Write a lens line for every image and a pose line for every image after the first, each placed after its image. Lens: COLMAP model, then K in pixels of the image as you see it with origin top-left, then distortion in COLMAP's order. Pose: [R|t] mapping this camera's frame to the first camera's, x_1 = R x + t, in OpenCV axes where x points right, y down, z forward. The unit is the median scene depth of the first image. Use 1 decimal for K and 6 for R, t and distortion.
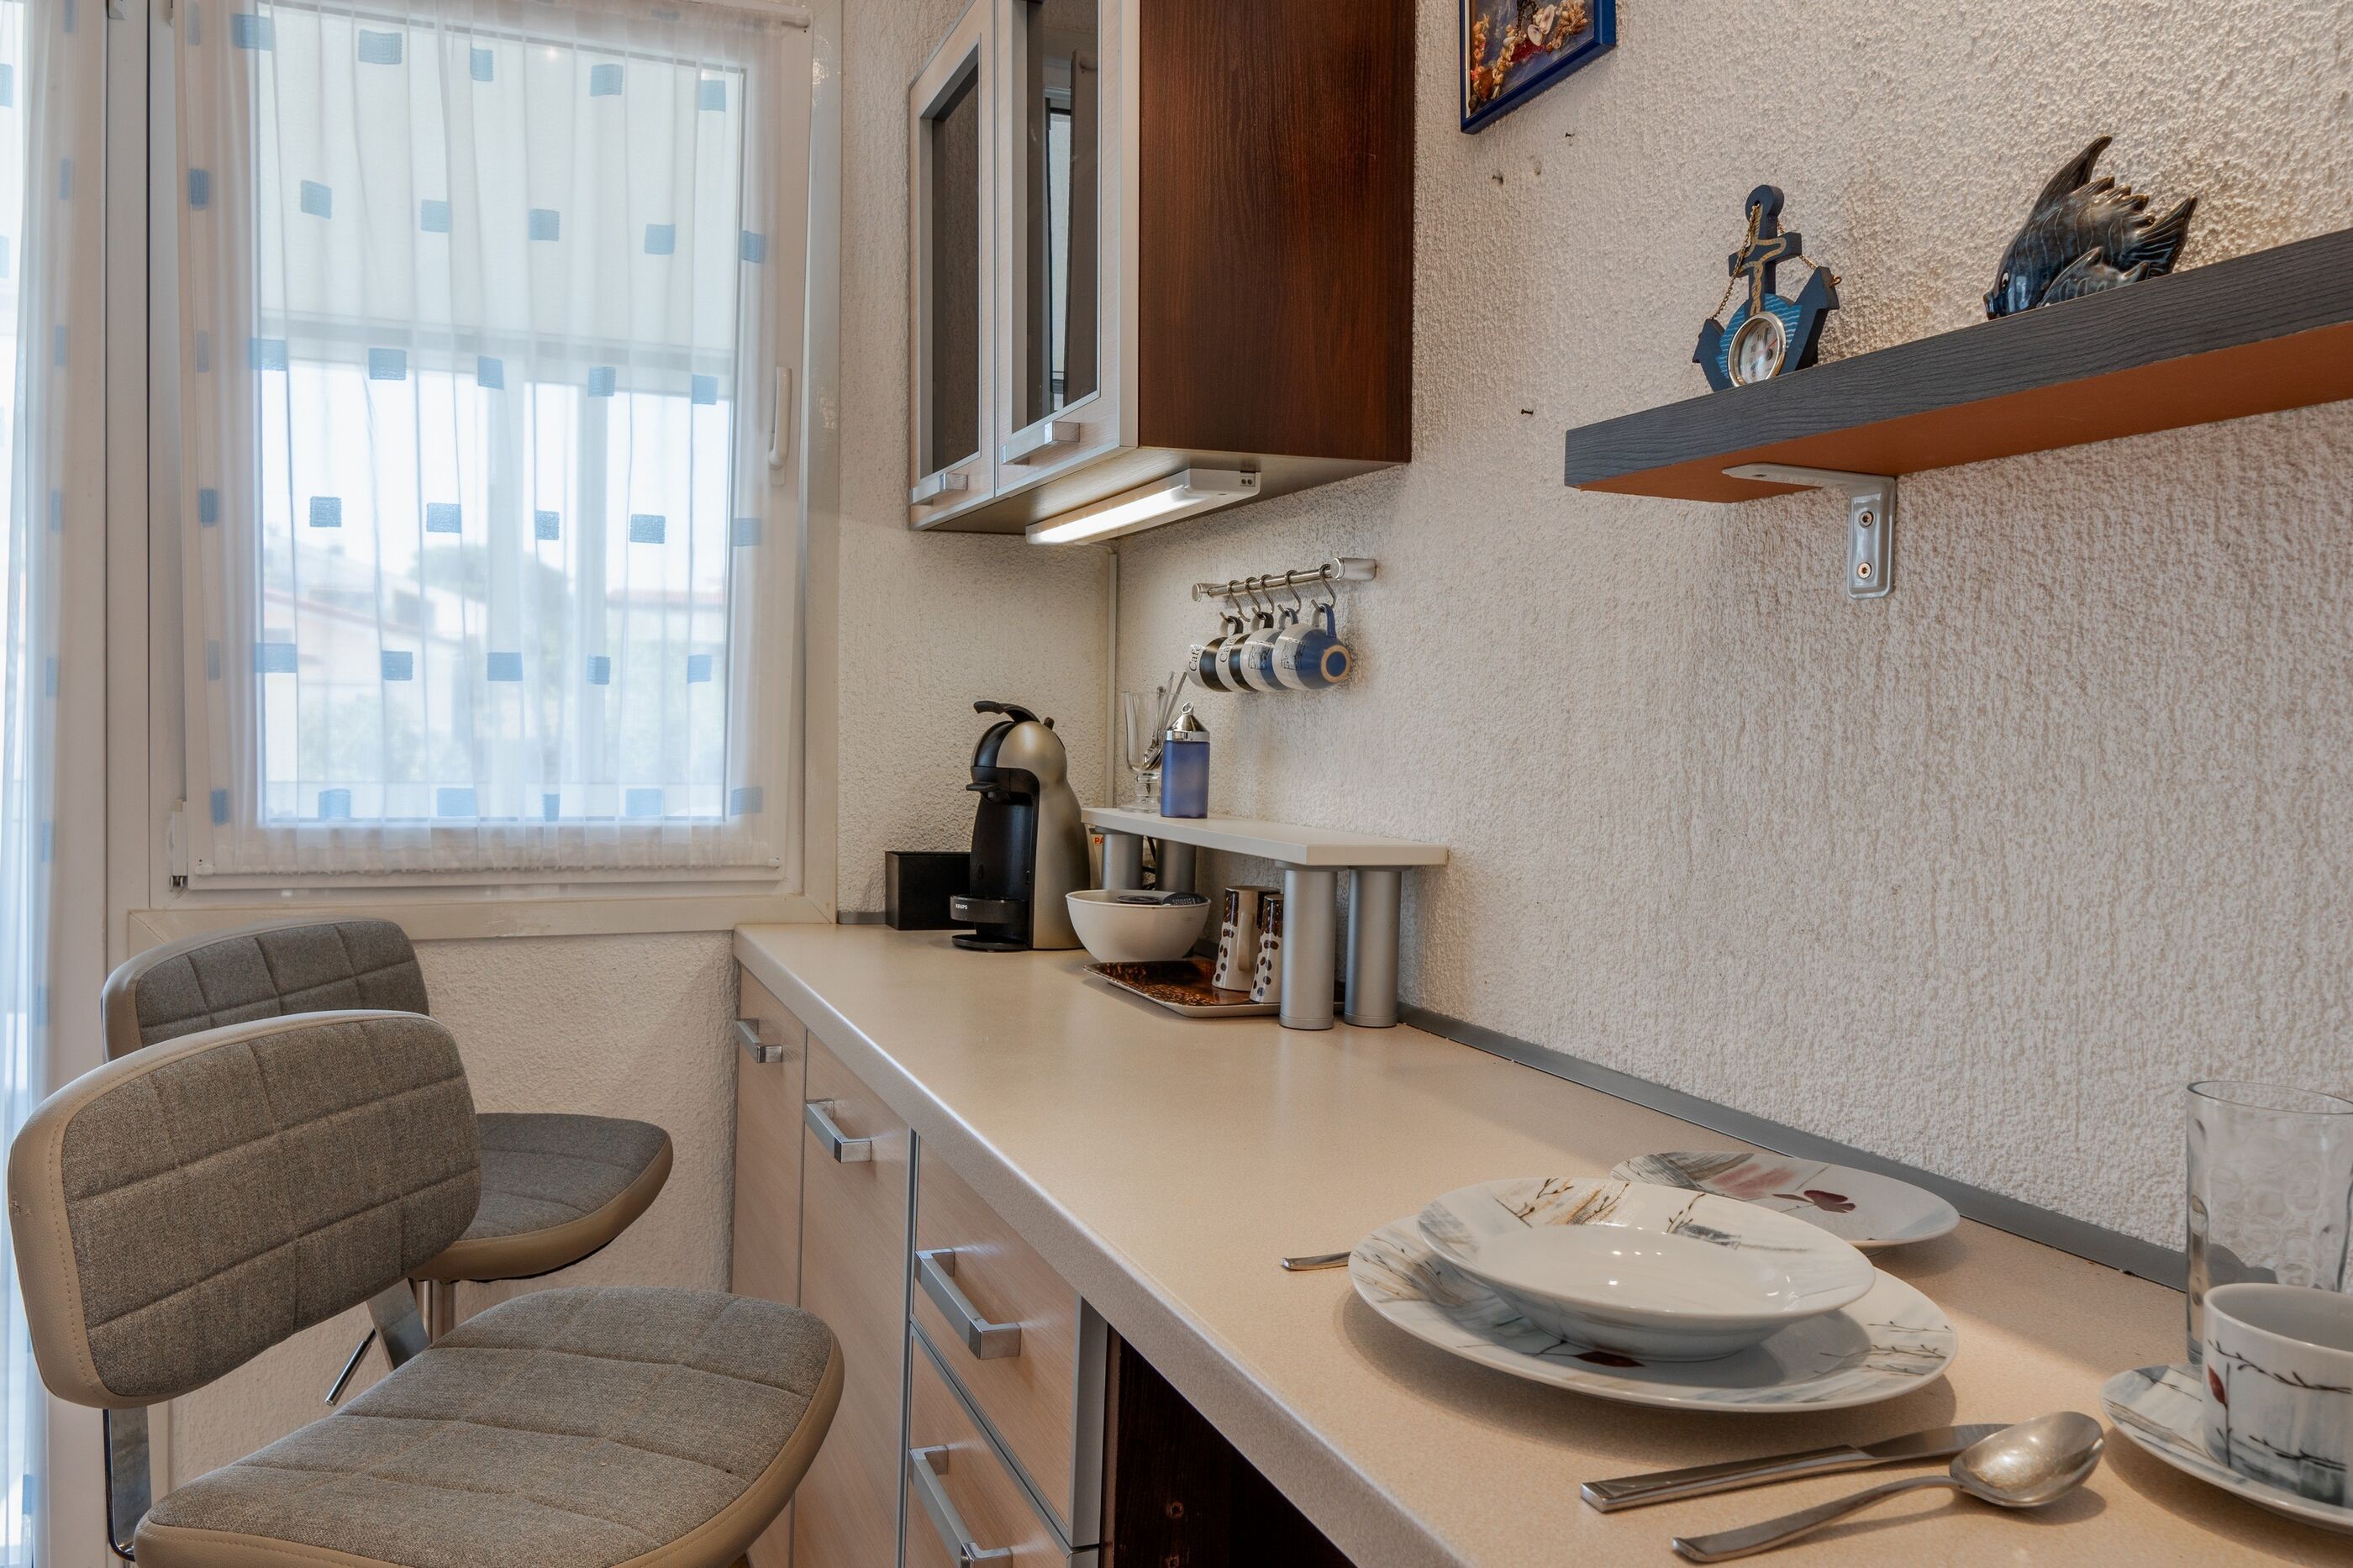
lens RADIAL K [[1626.3, 0, 1109.7], [0, 1626.3, 755.9], [0, 0, 1]] dist [0.002037, -0.000113]
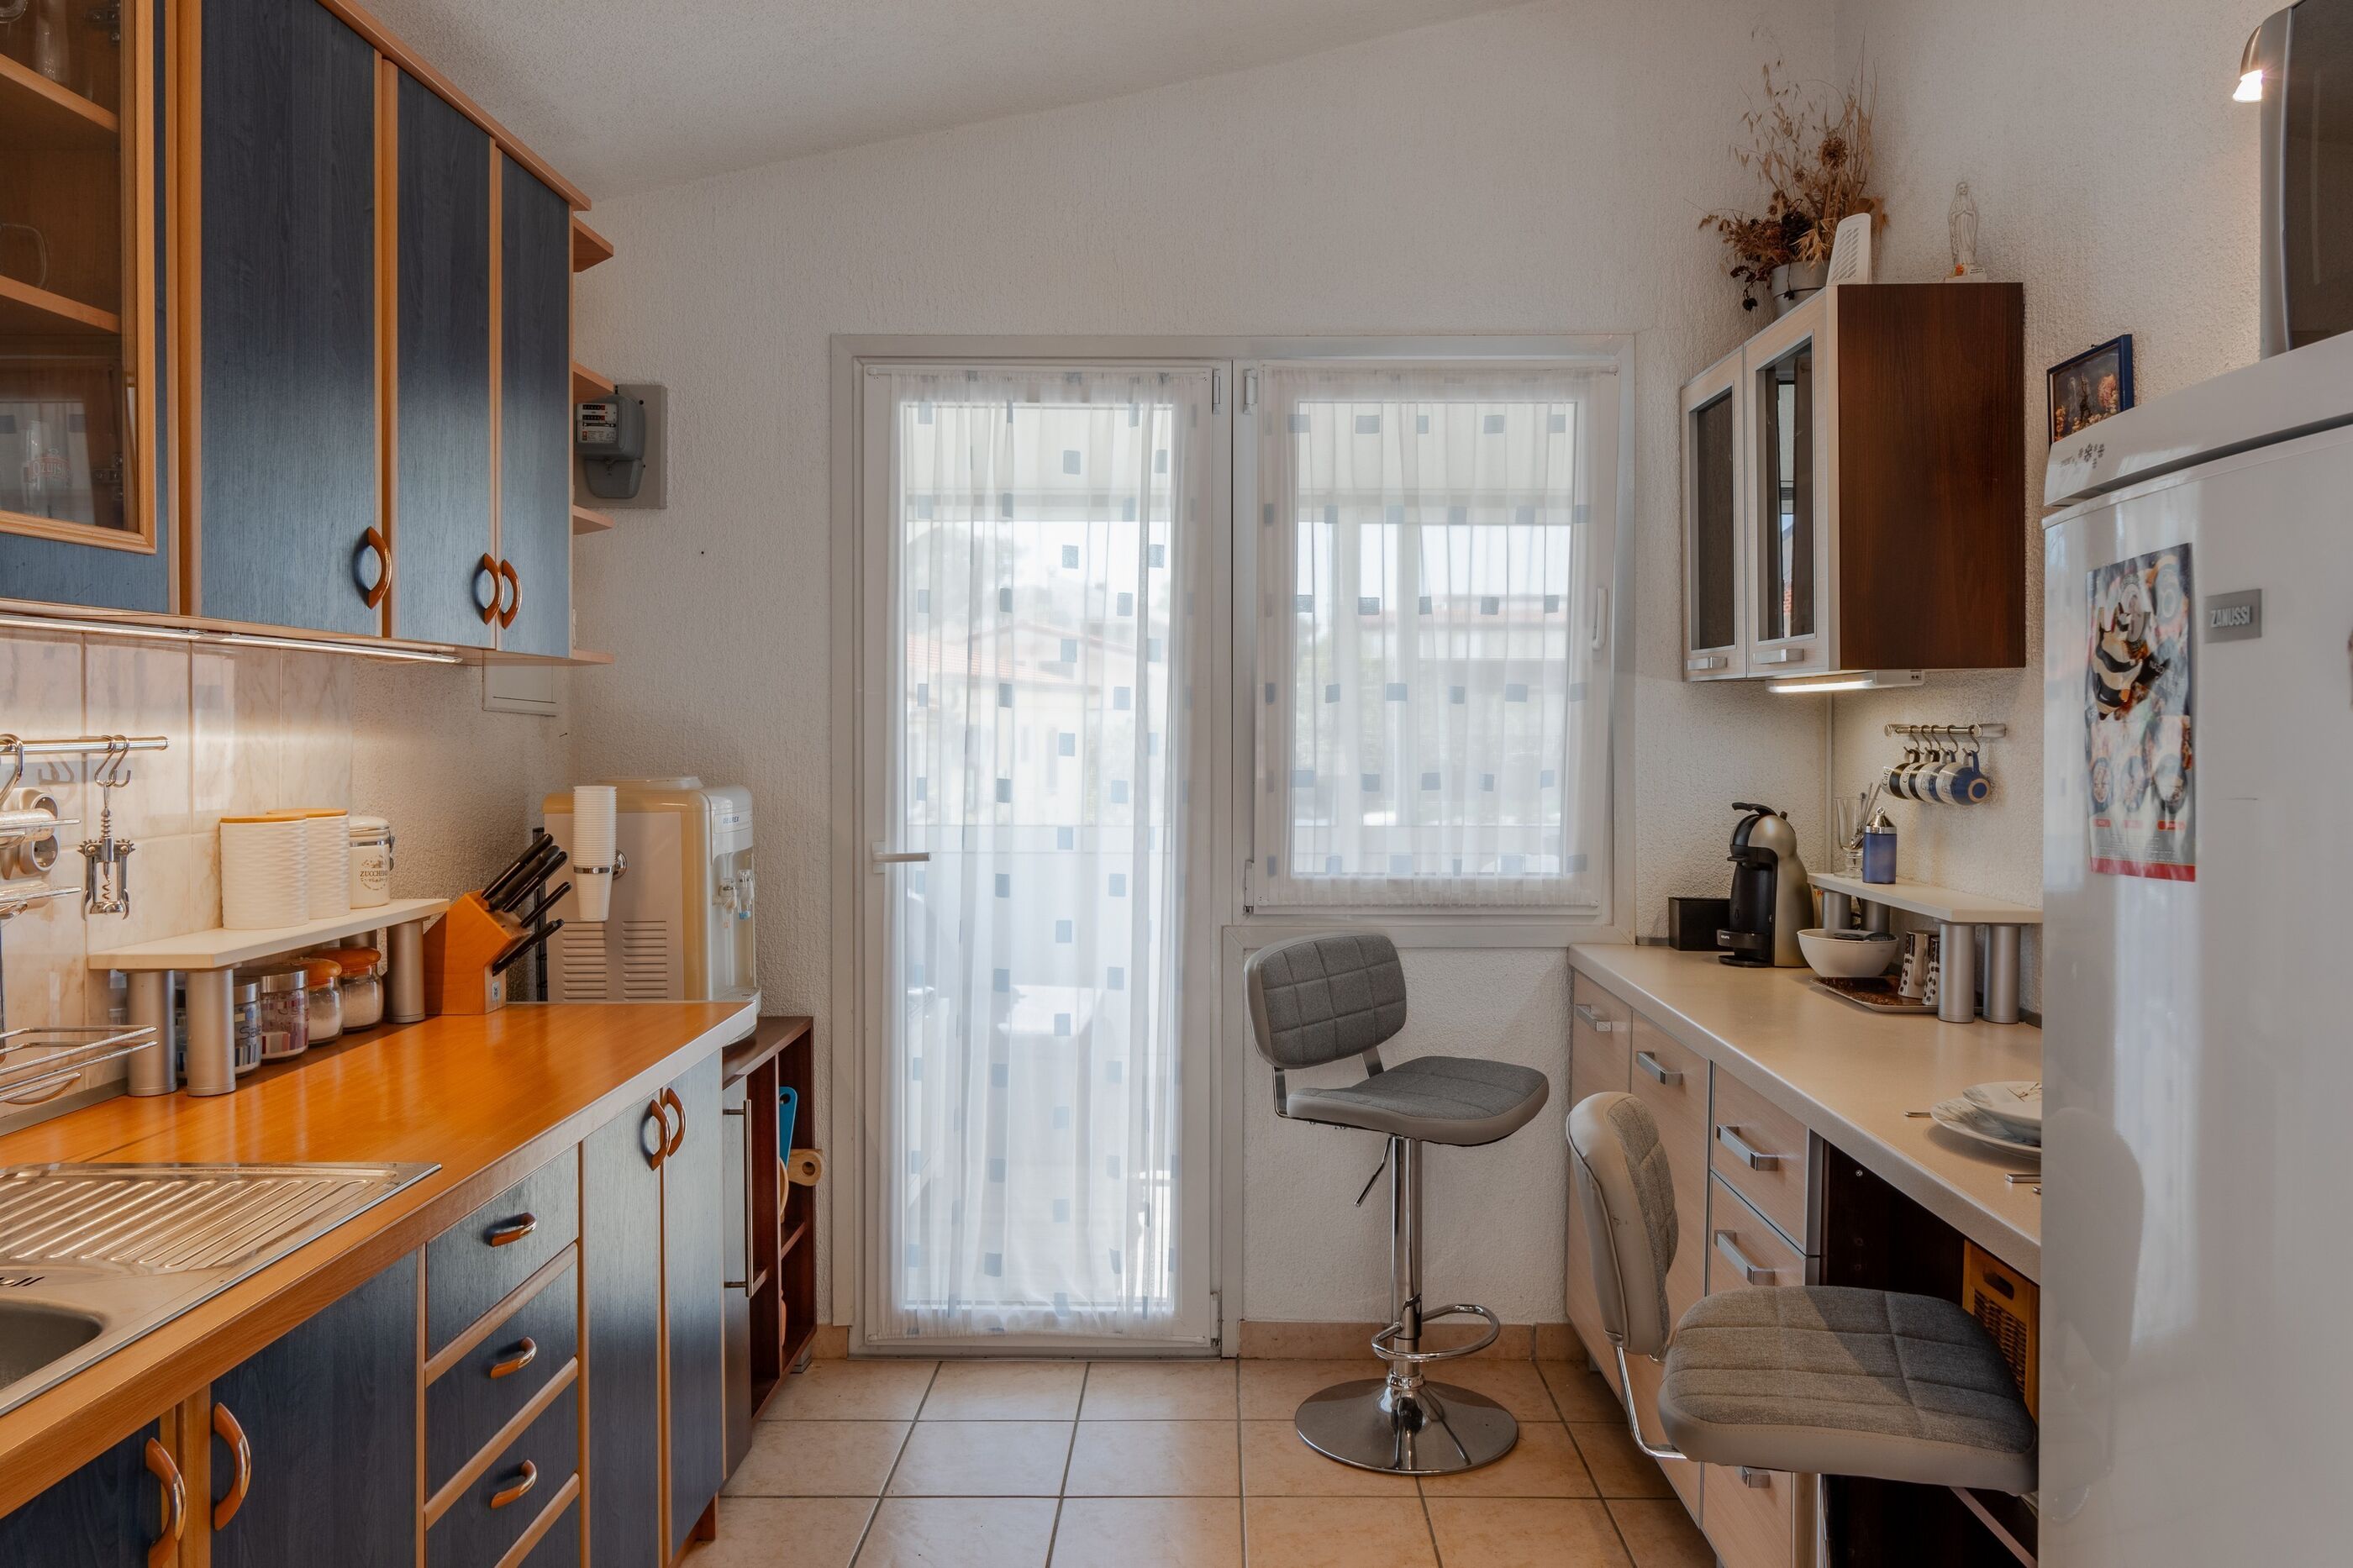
lens RADIAL K [[1680.2, 0, 1232.6], [0, 1680.2, 744.3], [0, 0, 1]] dist [0.006745, -0.006465]
pose [[0.940628, -0.010000, -0.339292, 0.011681], [0.007113, 0.999927, -0.009751, -0.078480], [0.339364, 0.006758, 0.940631, -0.661582]]
